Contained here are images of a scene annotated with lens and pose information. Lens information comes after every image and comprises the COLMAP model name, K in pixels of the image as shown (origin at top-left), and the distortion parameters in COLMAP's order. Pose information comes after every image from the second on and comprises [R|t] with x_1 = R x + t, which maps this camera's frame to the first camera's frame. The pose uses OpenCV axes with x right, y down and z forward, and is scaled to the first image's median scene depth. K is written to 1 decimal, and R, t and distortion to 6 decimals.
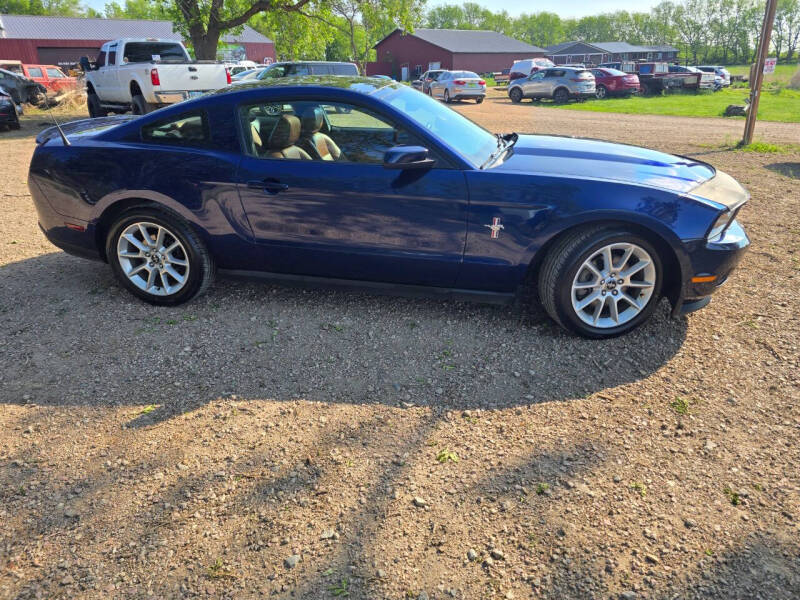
lens RADIAL K [[548.7, 0, 405.9], [0, 548.7, 295.8], [0, 0, 1]] dist [0.052612, -0.044788]
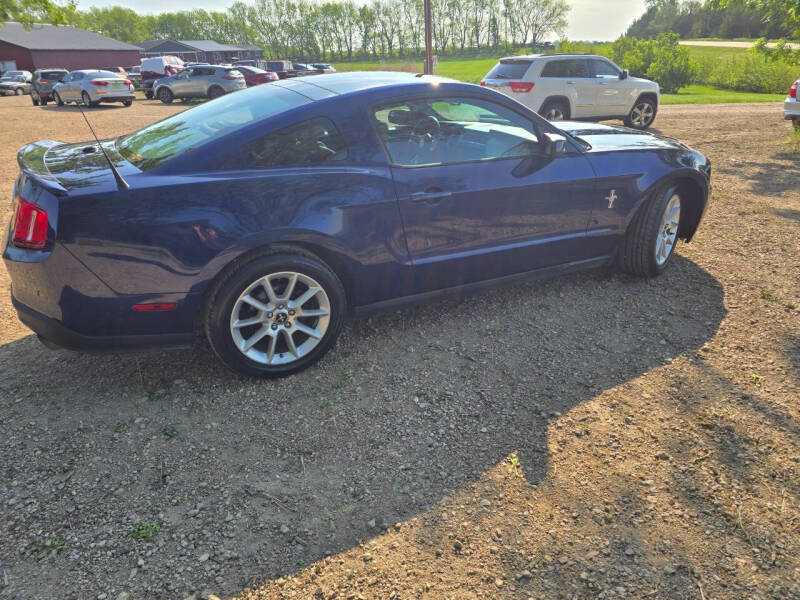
lens RADIAL K [[543.2, 0, 405.2], [0, 543.2, 298.4], [0, 0, 1]] dist [0.048269, -0.040645]
pose [[0.777006, -0.260961, 0.572853, -0.110986], [0.255188, 0.962474, 0.092320, -0.017671], [-0.575449, 0.074452, 0.814442, 0.042150]]
